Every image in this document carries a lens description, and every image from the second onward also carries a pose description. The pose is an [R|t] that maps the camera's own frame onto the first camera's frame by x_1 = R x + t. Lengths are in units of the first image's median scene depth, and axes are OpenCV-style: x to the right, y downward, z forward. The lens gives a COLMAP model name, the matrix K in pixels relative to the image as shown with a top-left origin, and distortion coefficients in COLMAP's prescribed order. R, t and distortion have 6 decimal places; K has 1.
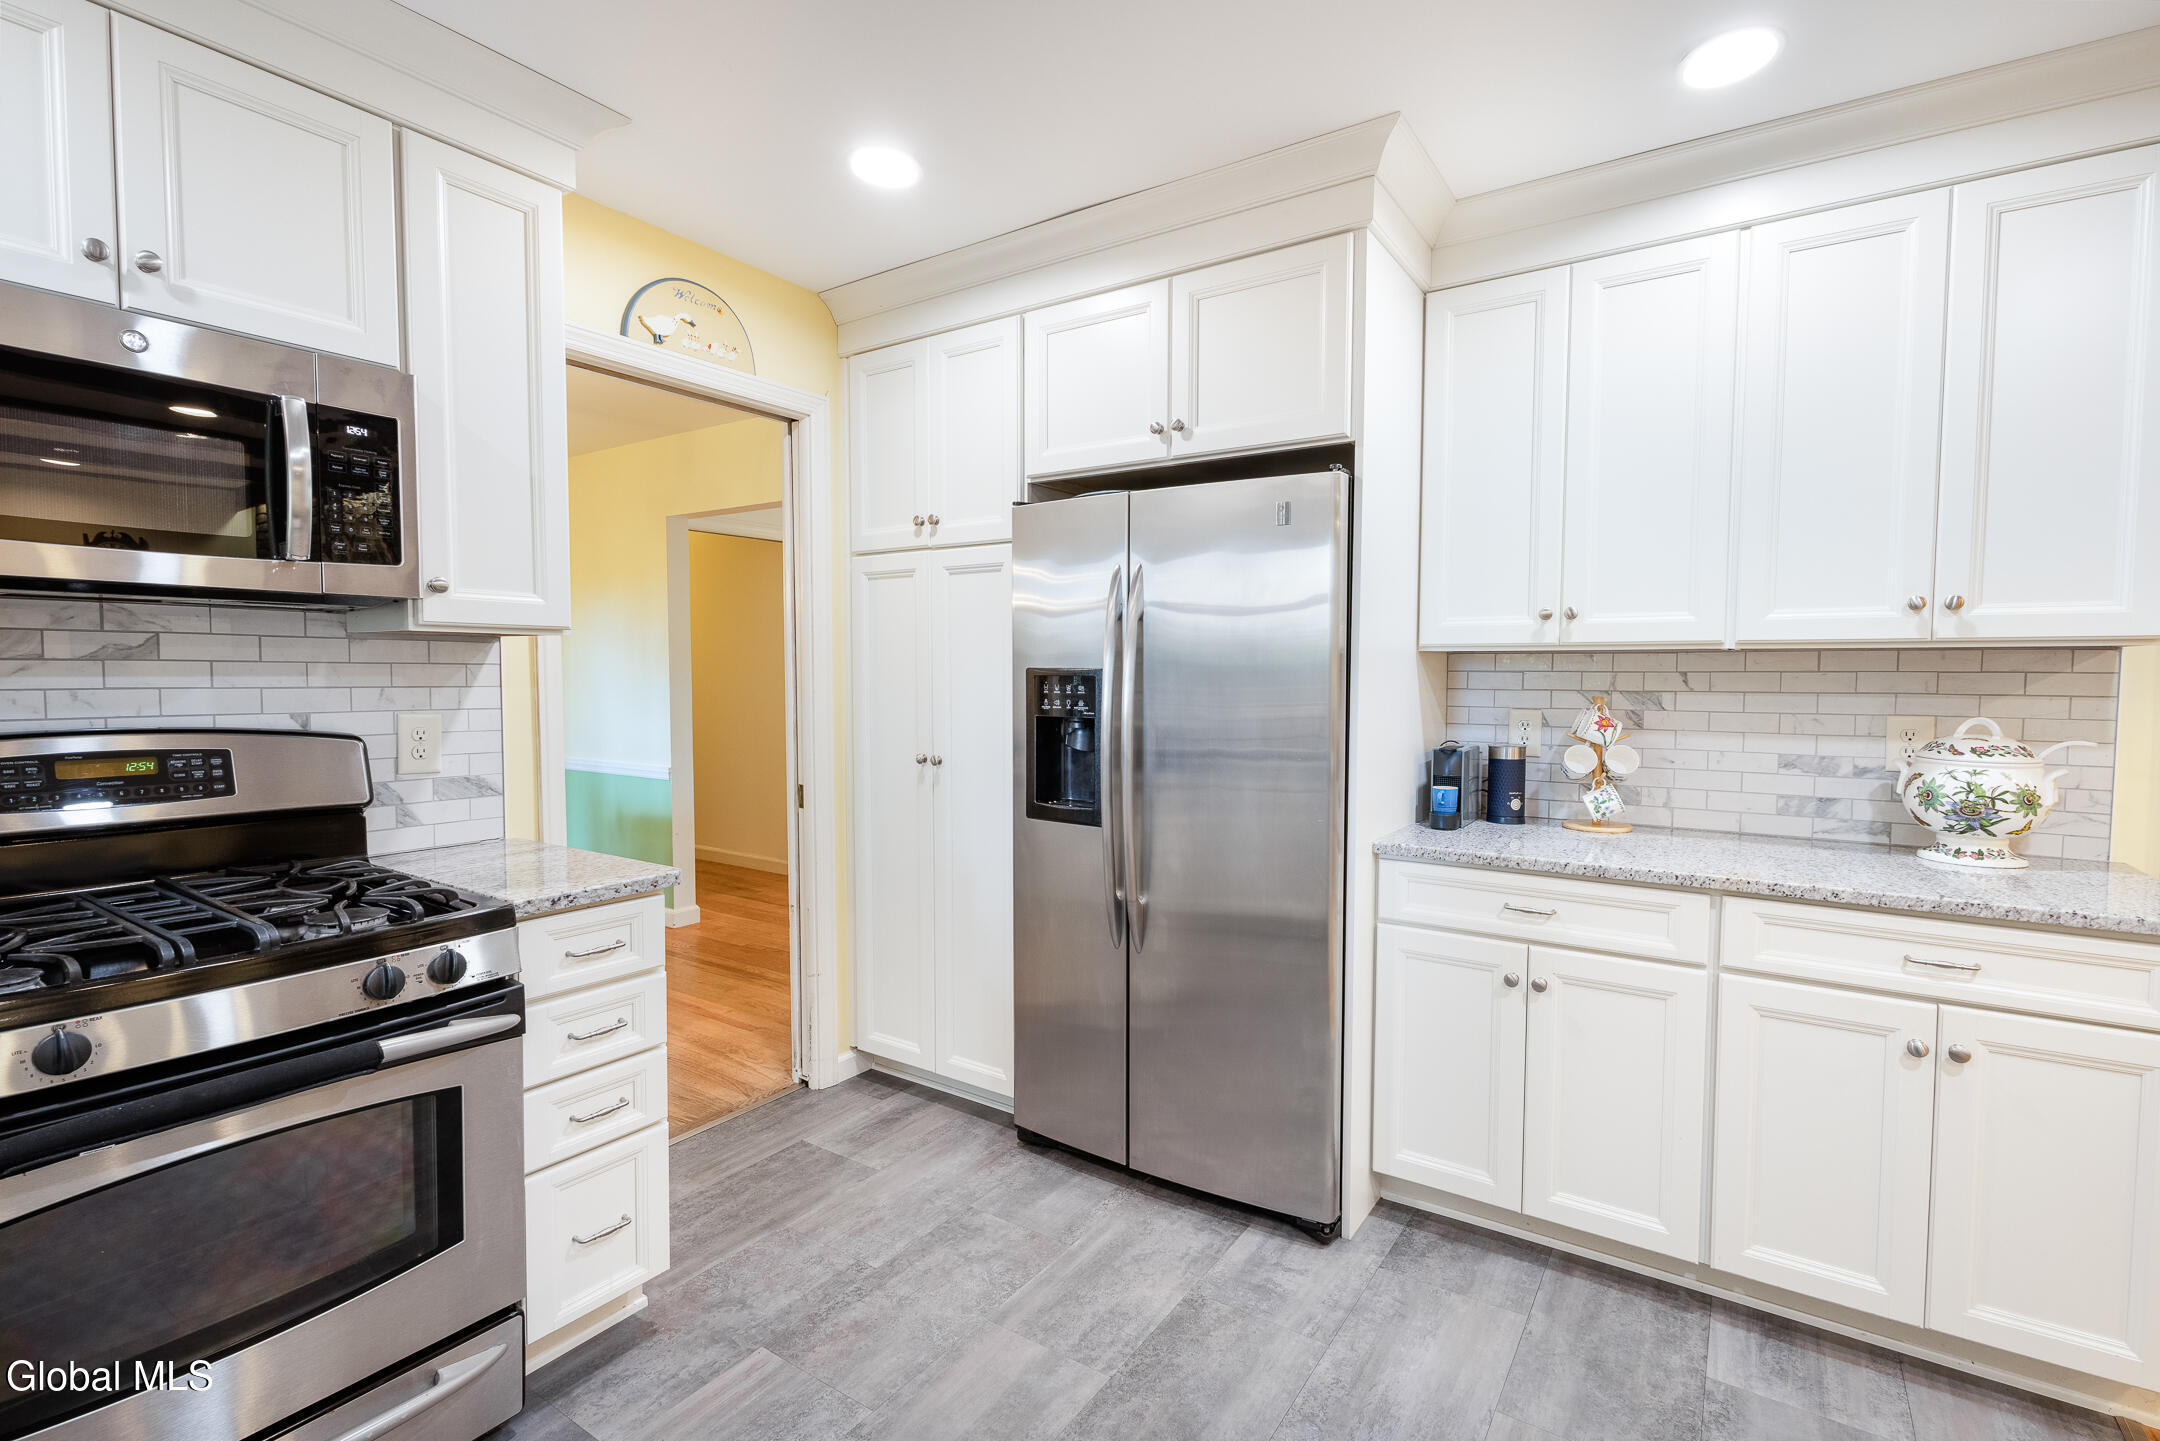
lens RADIAL K [[998.4, 0, 1085.5], [0, 998.4, 721.0], [0, 0, 1]] dist [0.003737, 0.000428]
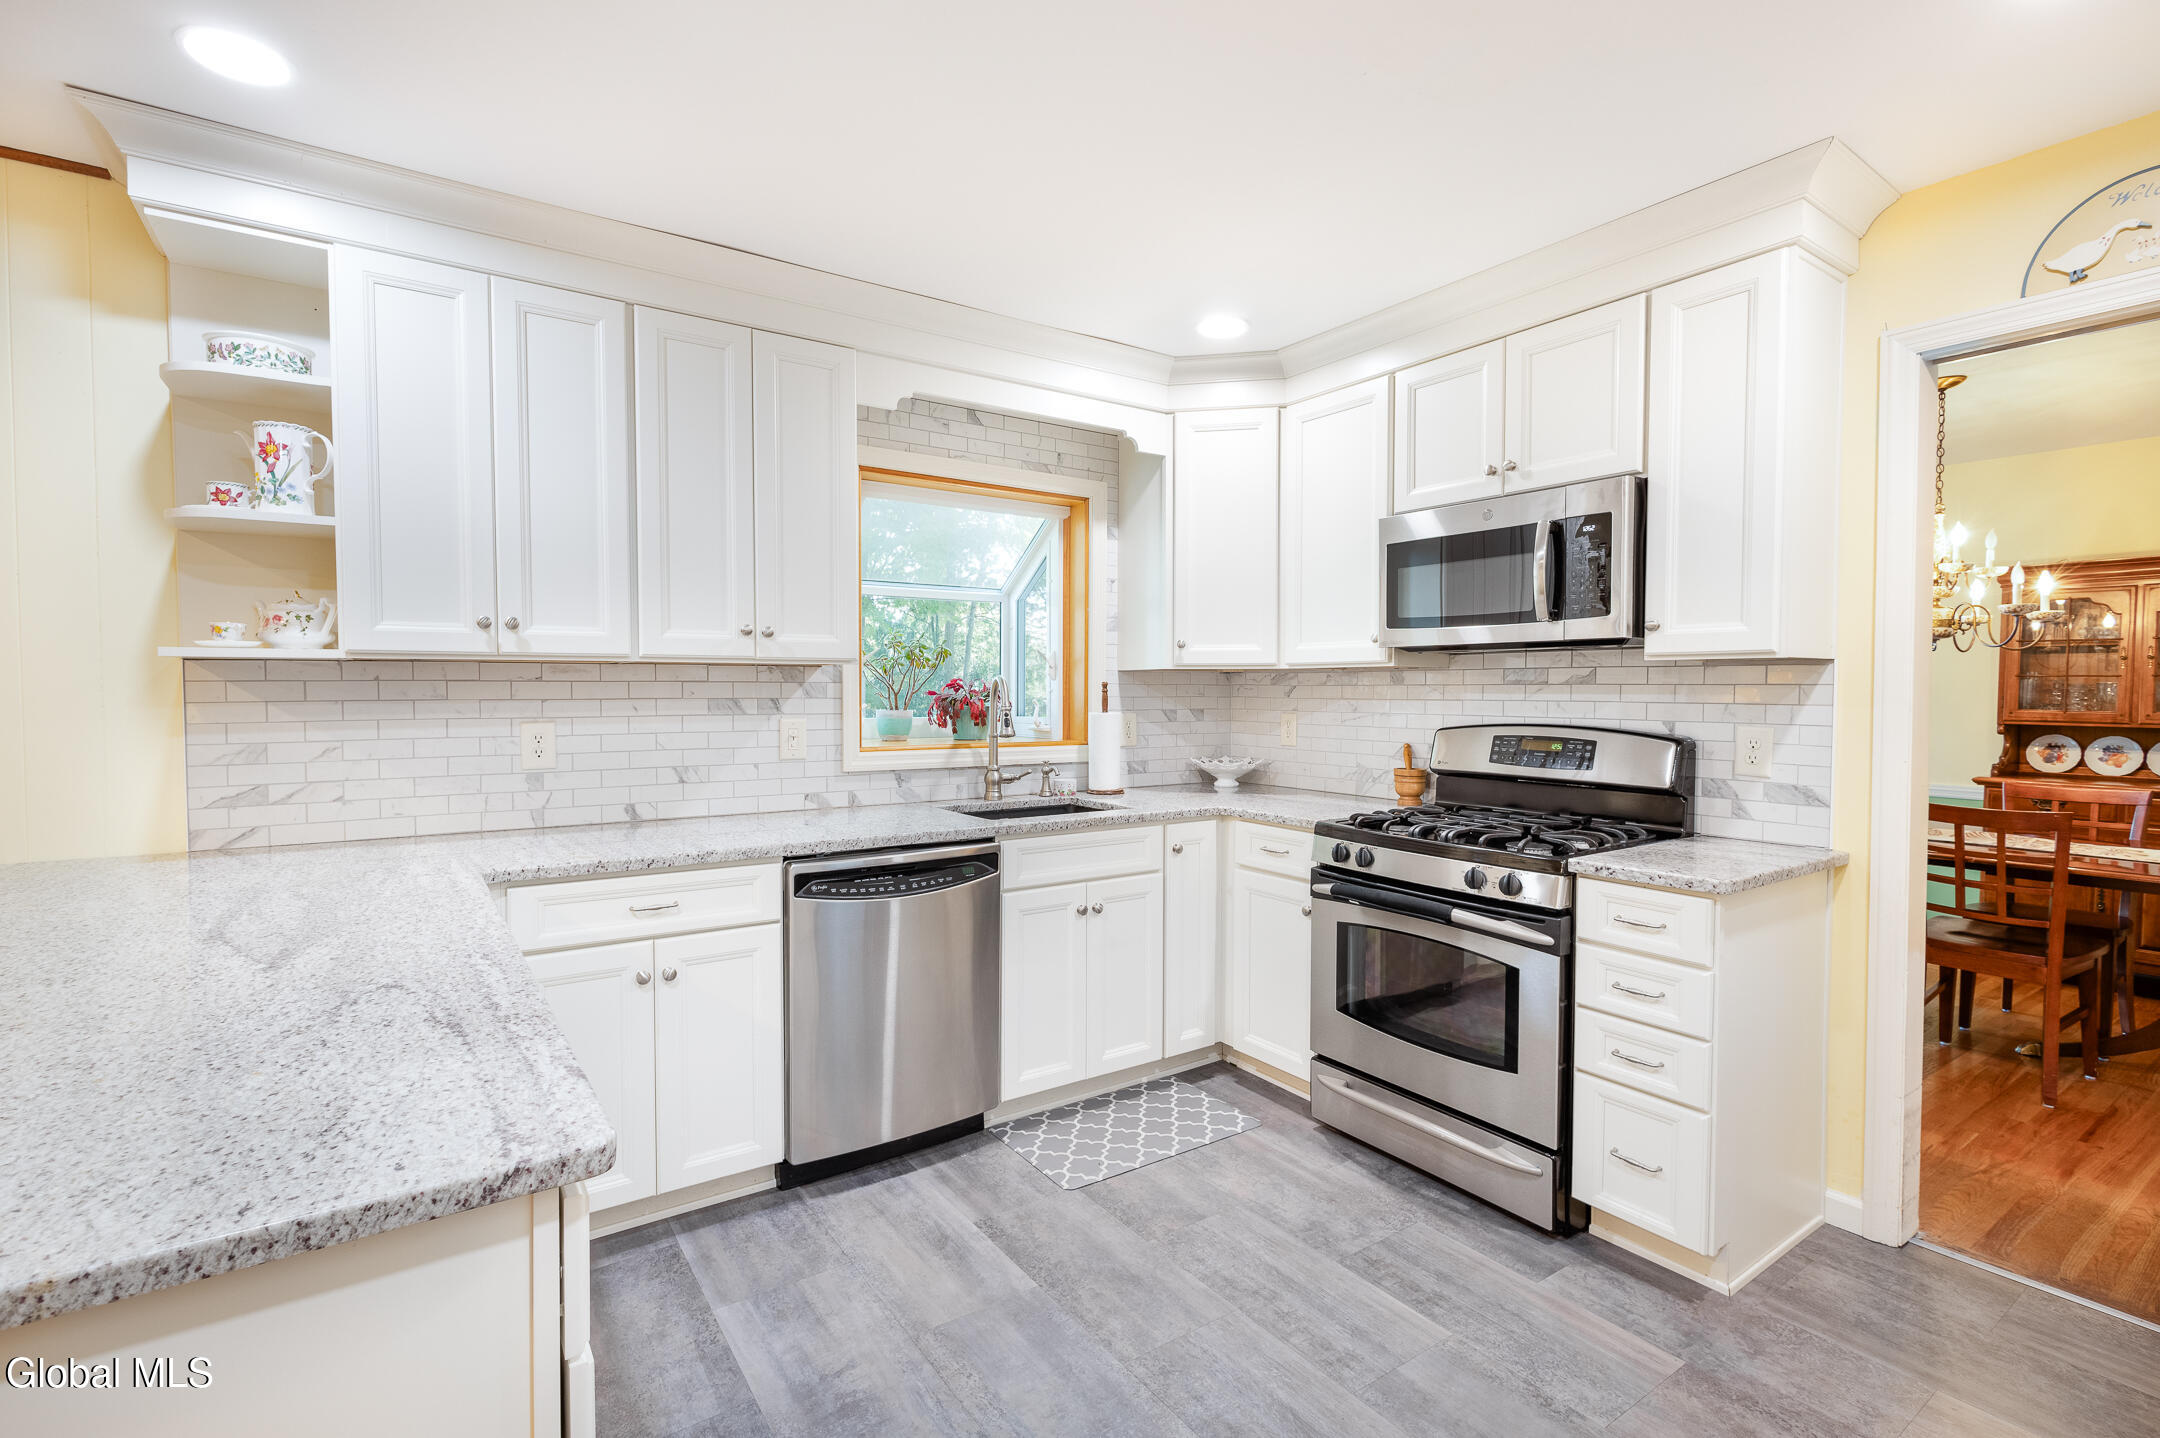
lens RADIAL K [[998.4, 0, 1081.1], [0, 998.4, 715.3], [0, 0, 1]] dist [0.003737, 0.000428]
pose [[-0.369614, 0.021101, -0.928946, 0.835487], [-0.049866, 0.997851, 0.042507, -0.035408], [0.927846, 0.062034, -0.367767, 0.778260]]
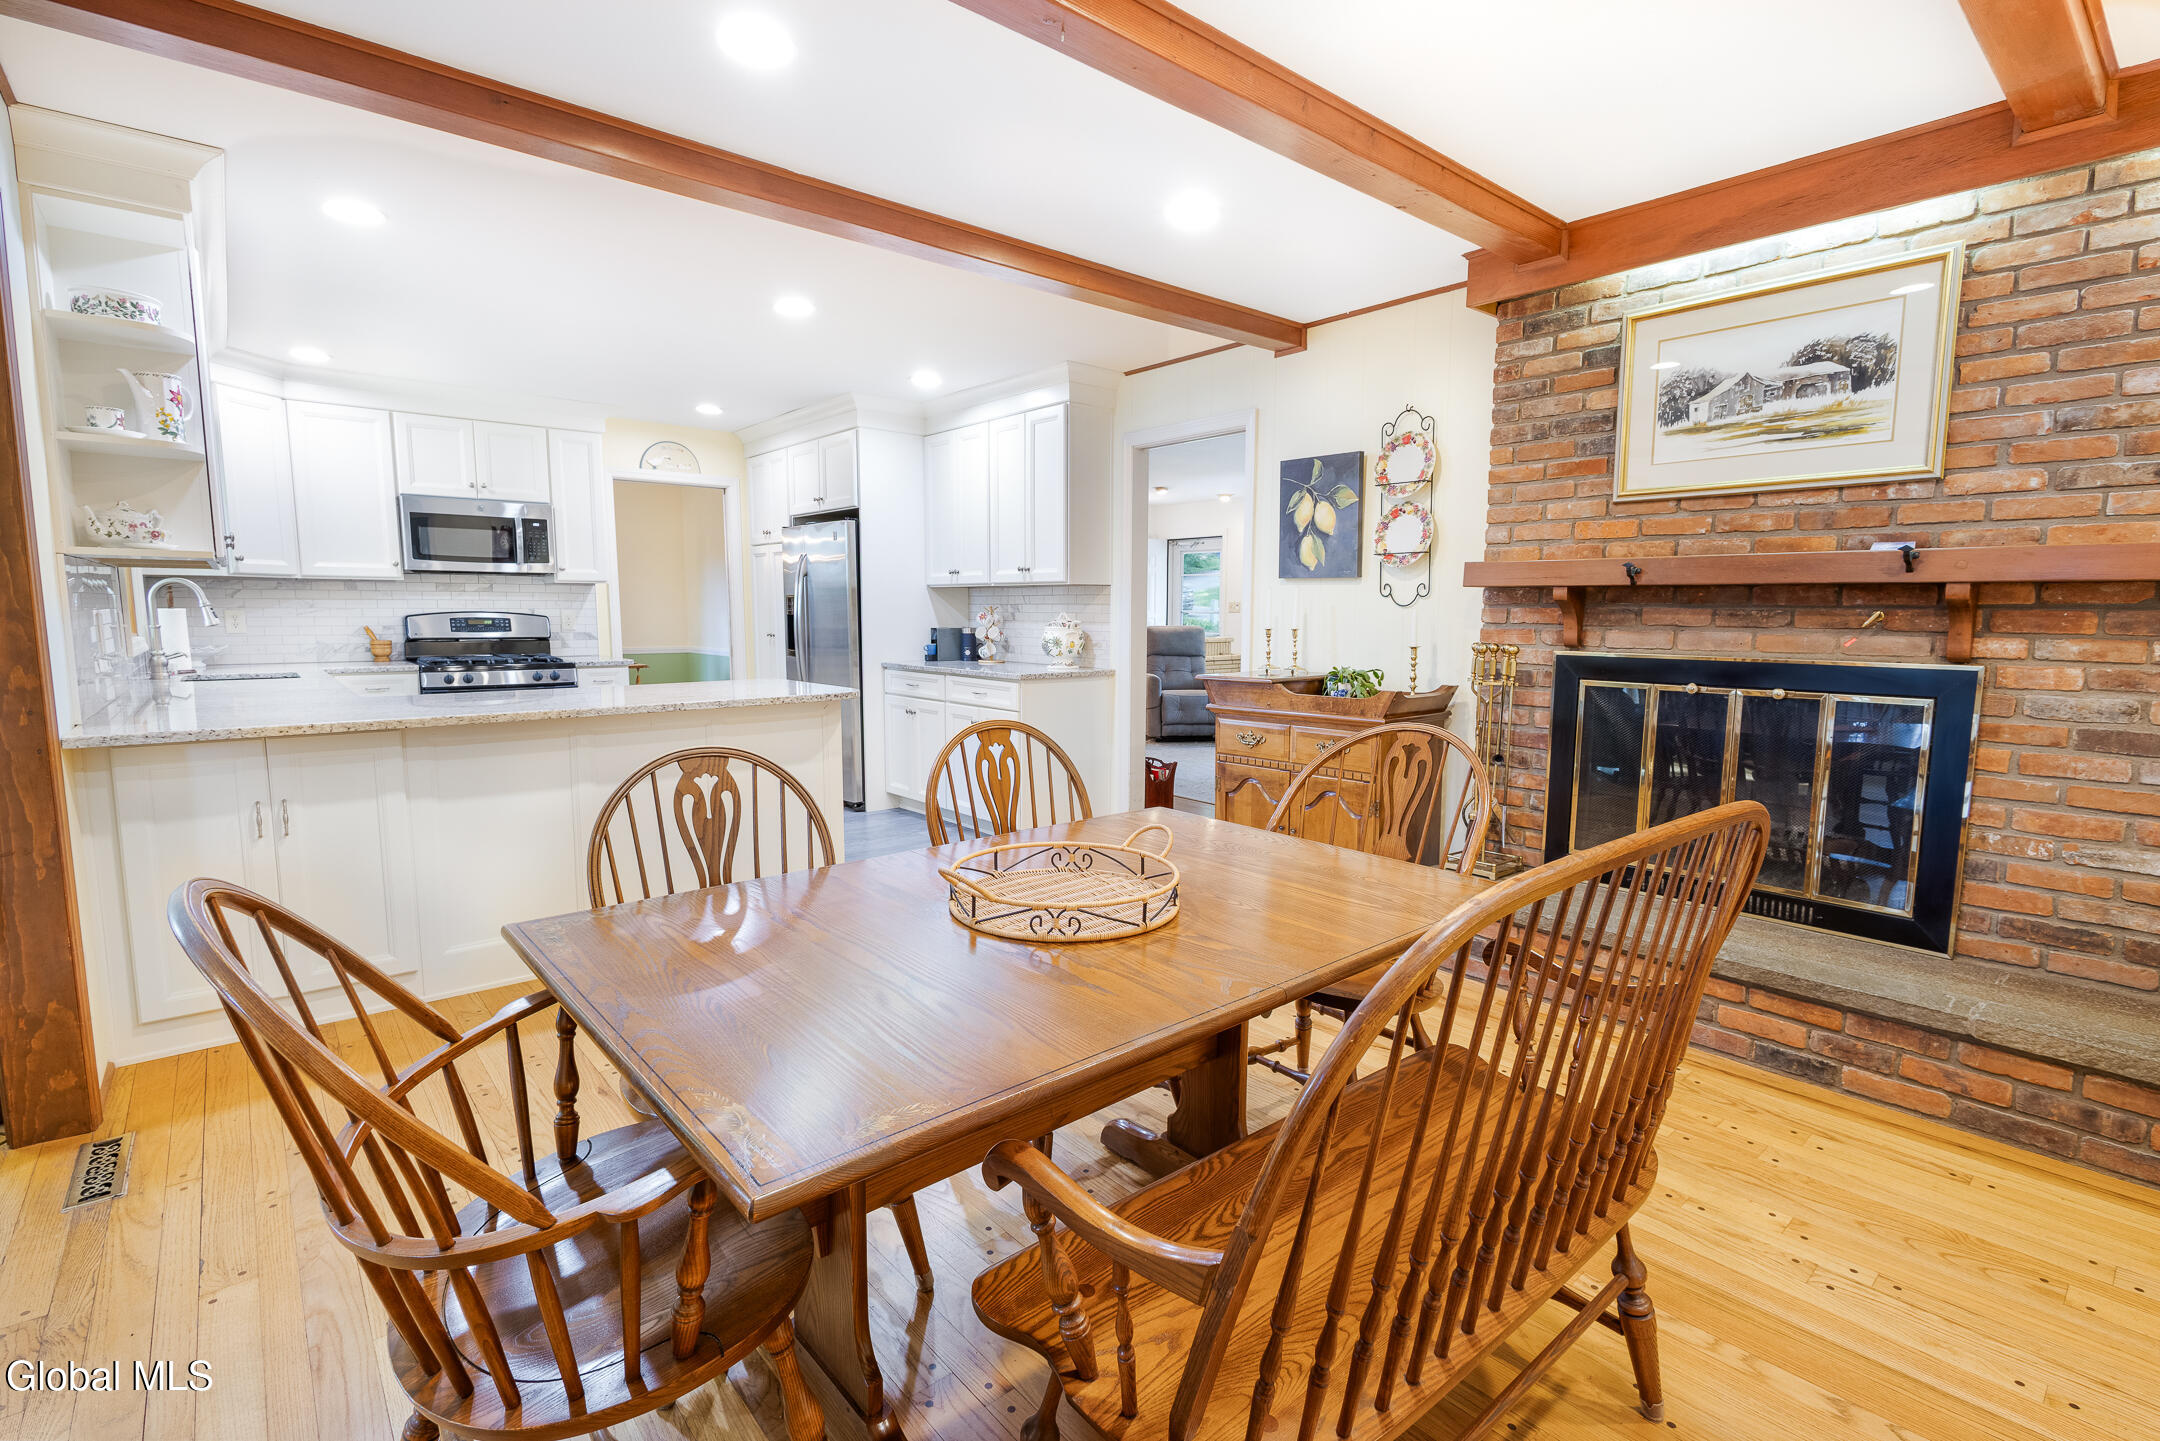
lens RADIAL K [[998.4, 0, 1083.3], [0, 998.4, 729.0], [0, 0, 1]] dist [0.003737, 0.000428]
pose [[0.963977, 0.032241, -0.264024, 1.812636], [-0.013920, 0.997381, 0.070971, 0.127224], [0.265621, -0.064739, 0.961901, -1.663551]]
